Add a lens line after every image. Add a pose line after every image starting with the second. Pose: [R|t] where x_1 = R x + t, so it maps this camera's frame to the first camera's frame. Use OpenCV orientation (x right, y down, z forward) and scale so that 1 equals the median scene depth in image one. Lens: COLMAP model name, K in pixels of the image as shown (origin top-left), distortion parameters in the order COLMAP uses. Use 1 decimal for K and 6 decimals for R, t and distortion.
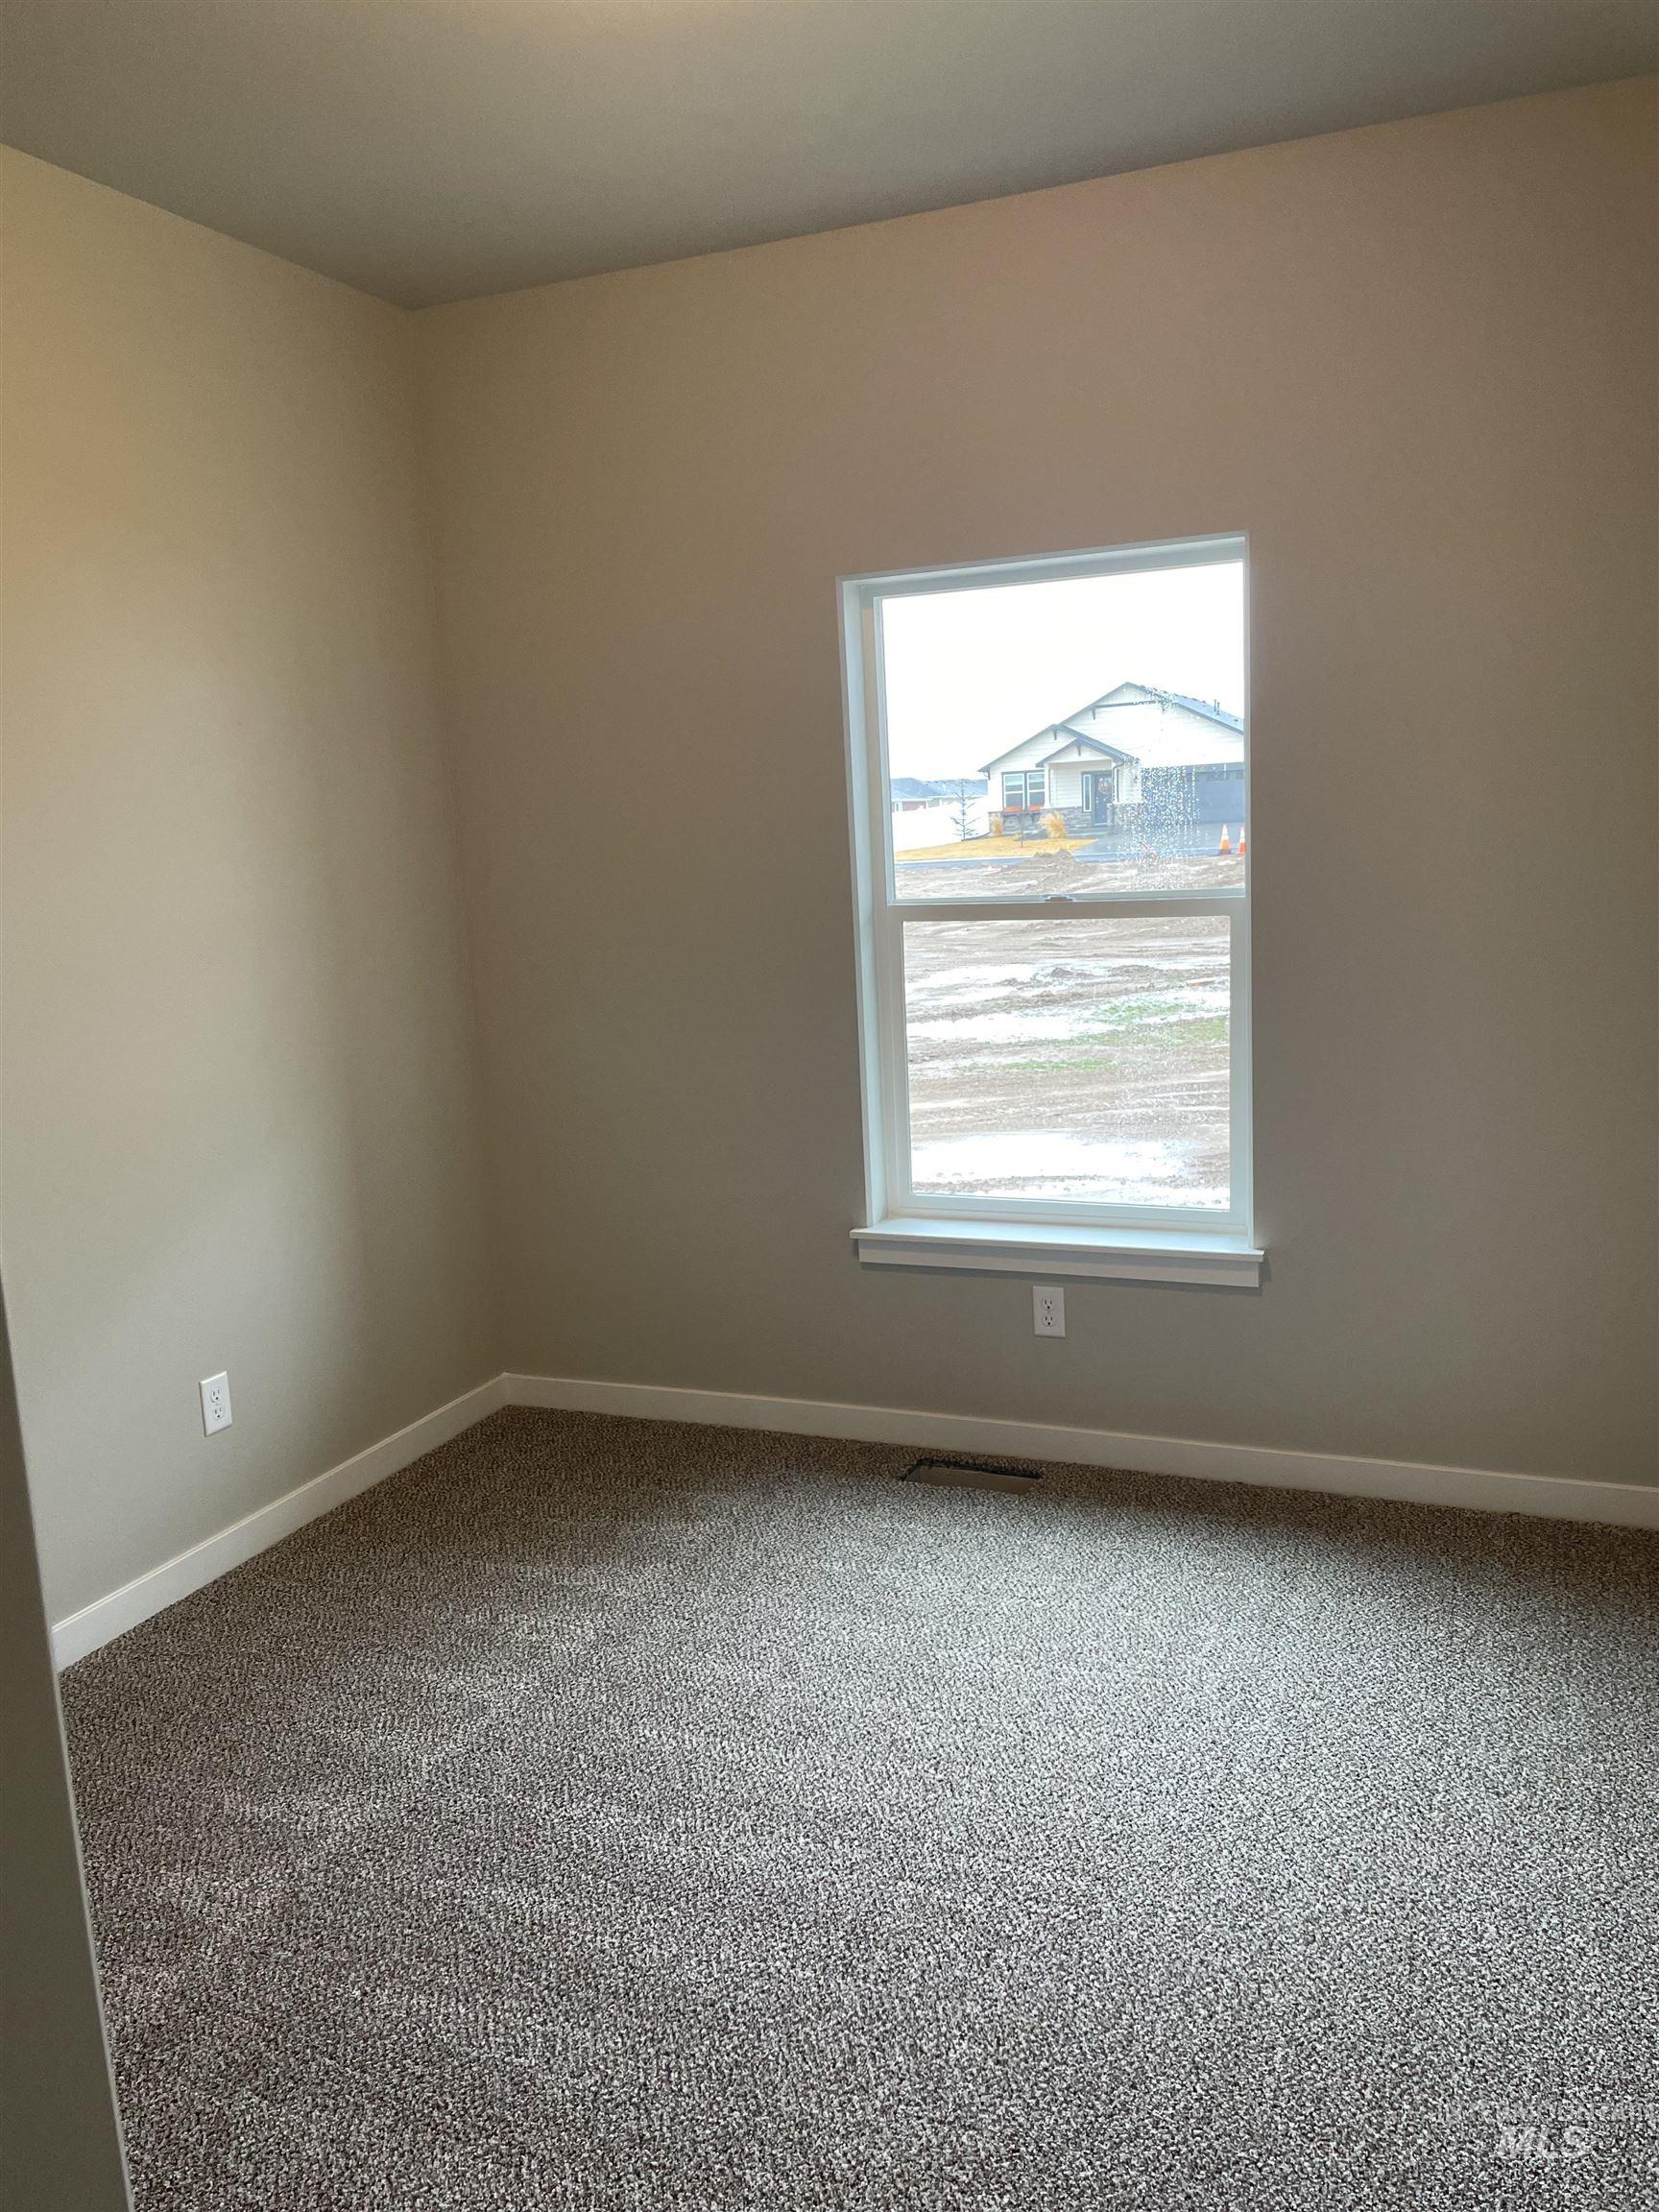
lens RADIAL K [[1690.6, 0, 871.6], [0, 1690.6, 1087.2], [0, 0, 1]] dist [0.081617, -0.094156]
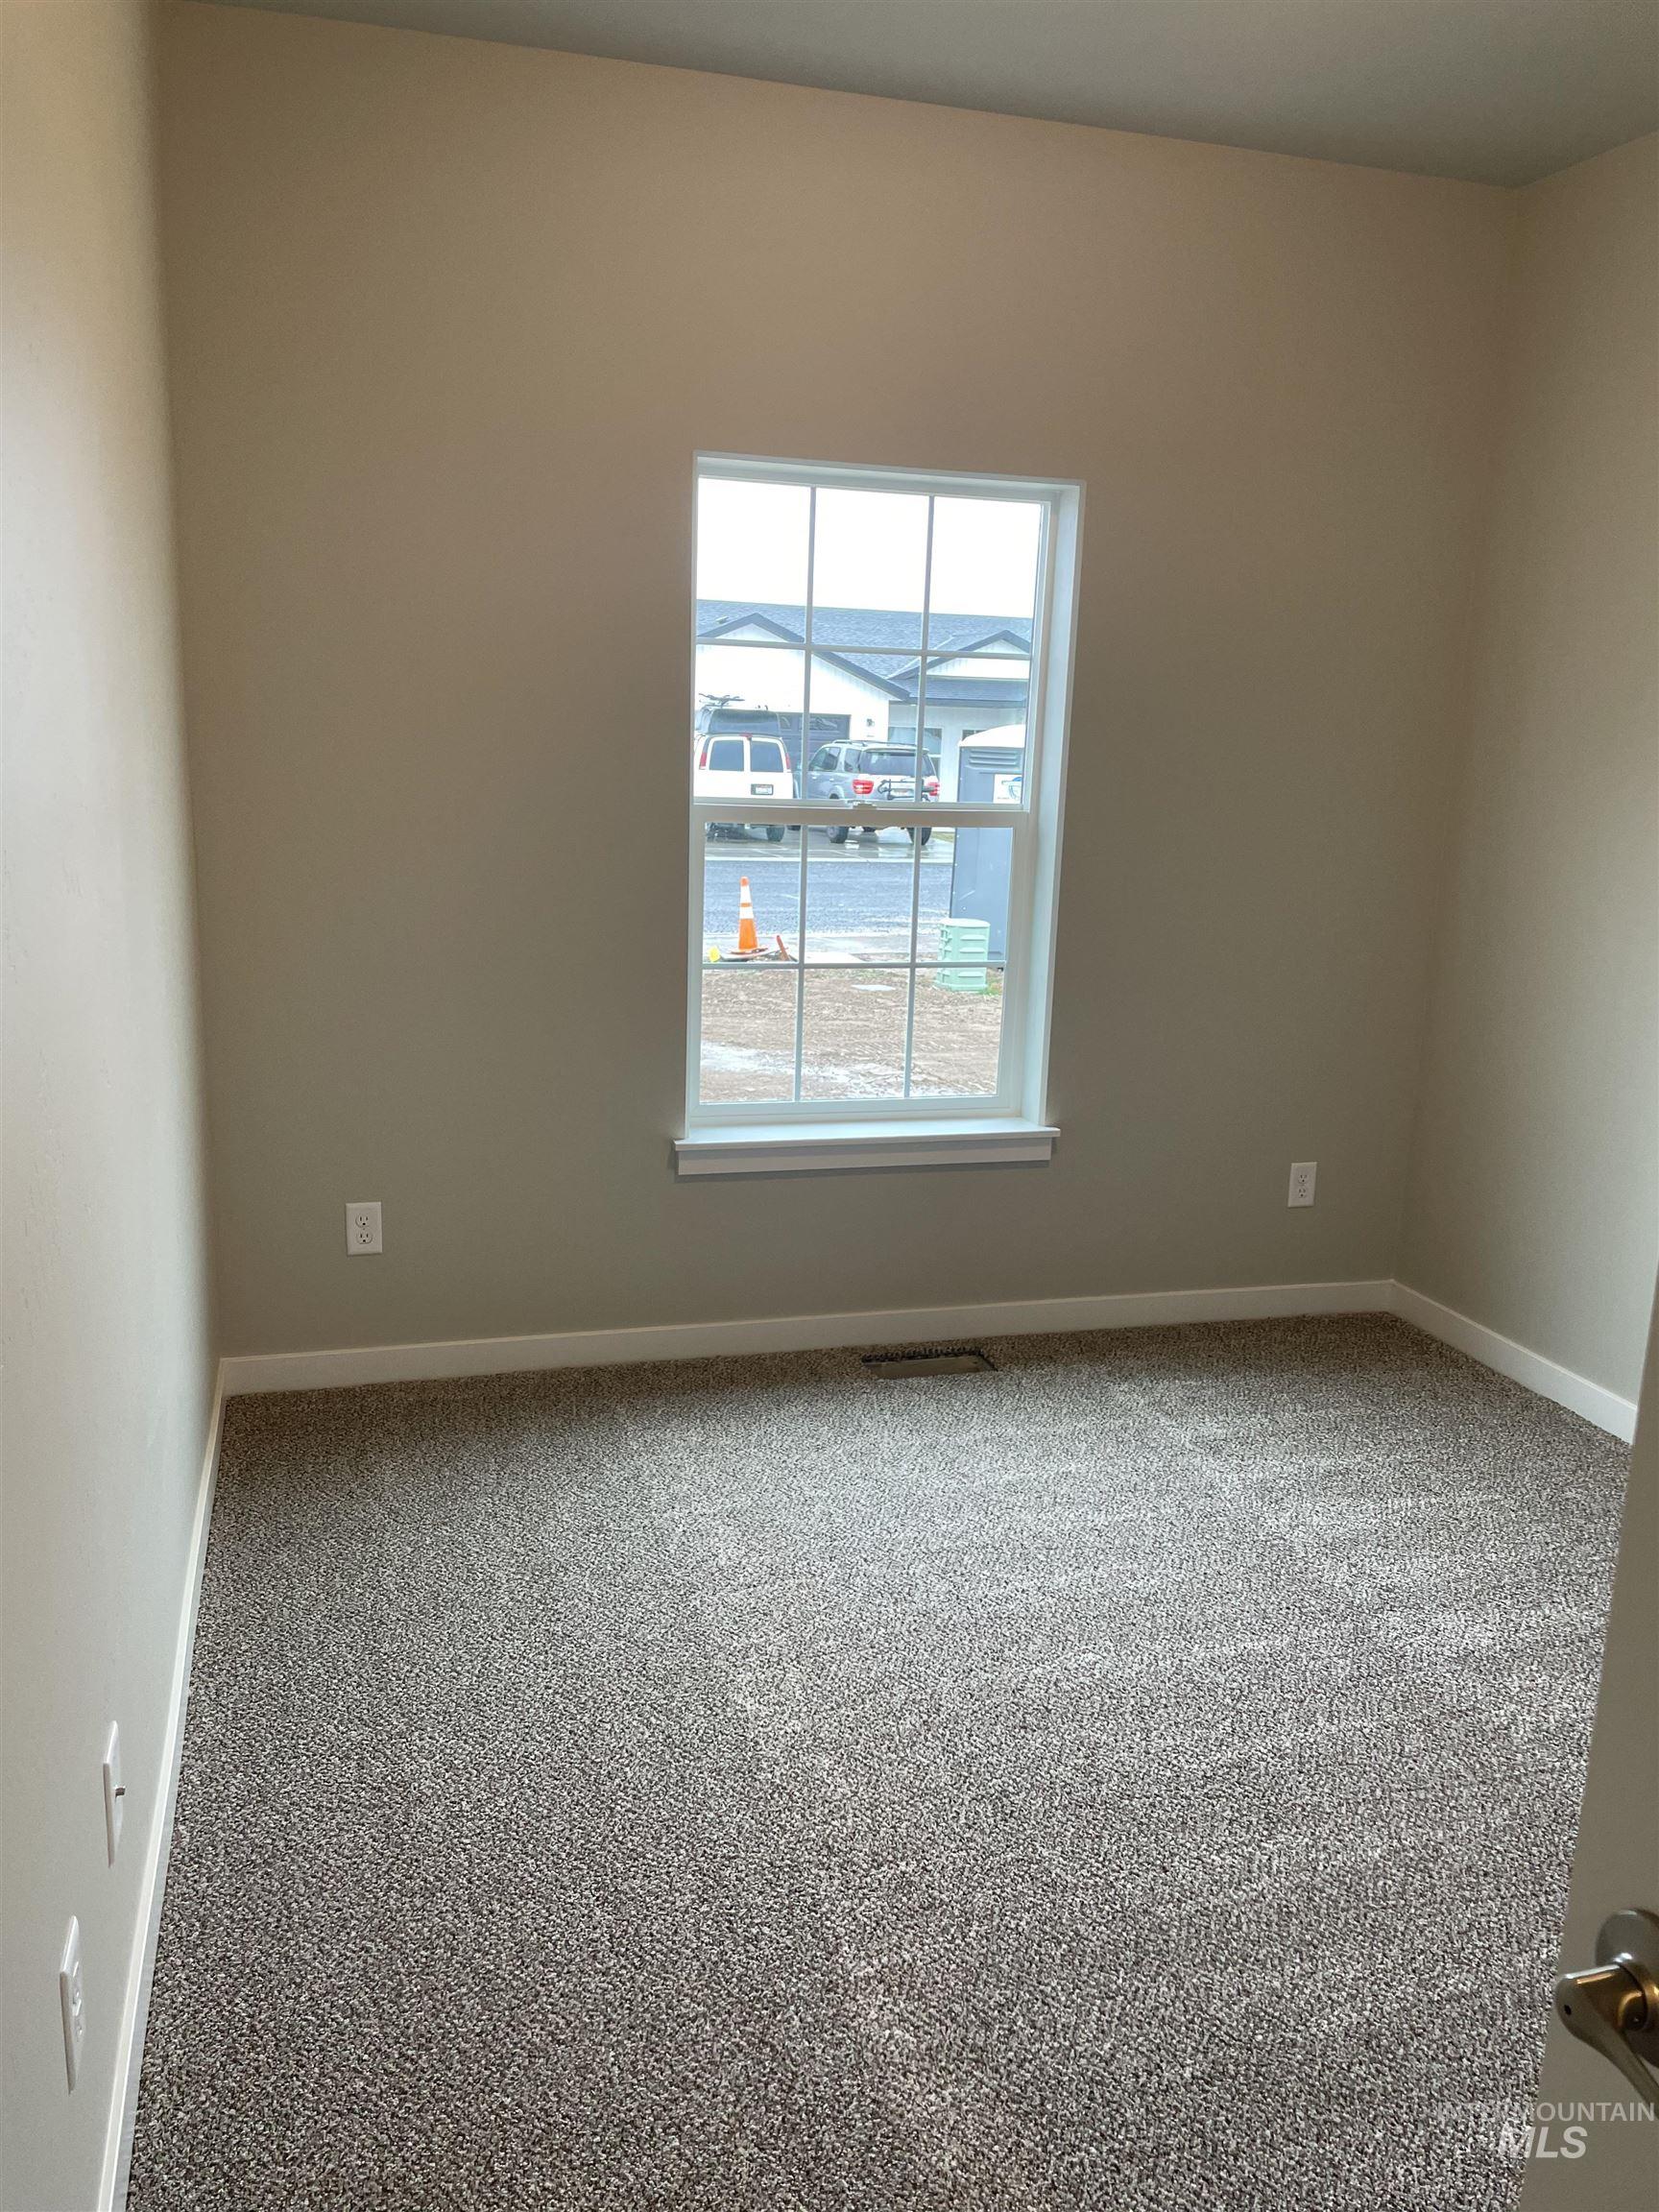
lens RADIAL K [[1668.8, 0, 766.7], [0, 1668.8, 1047.0], [0, 0, 1]] dist [0.049786, -0.002981]
pose [[0.776578, -0.048766, 0.628131, -0.591663], [0.026053, 0.998633, 0.045319, -0.011807], [-0.629482, -0.018829, 0.776787, 0.249979]]
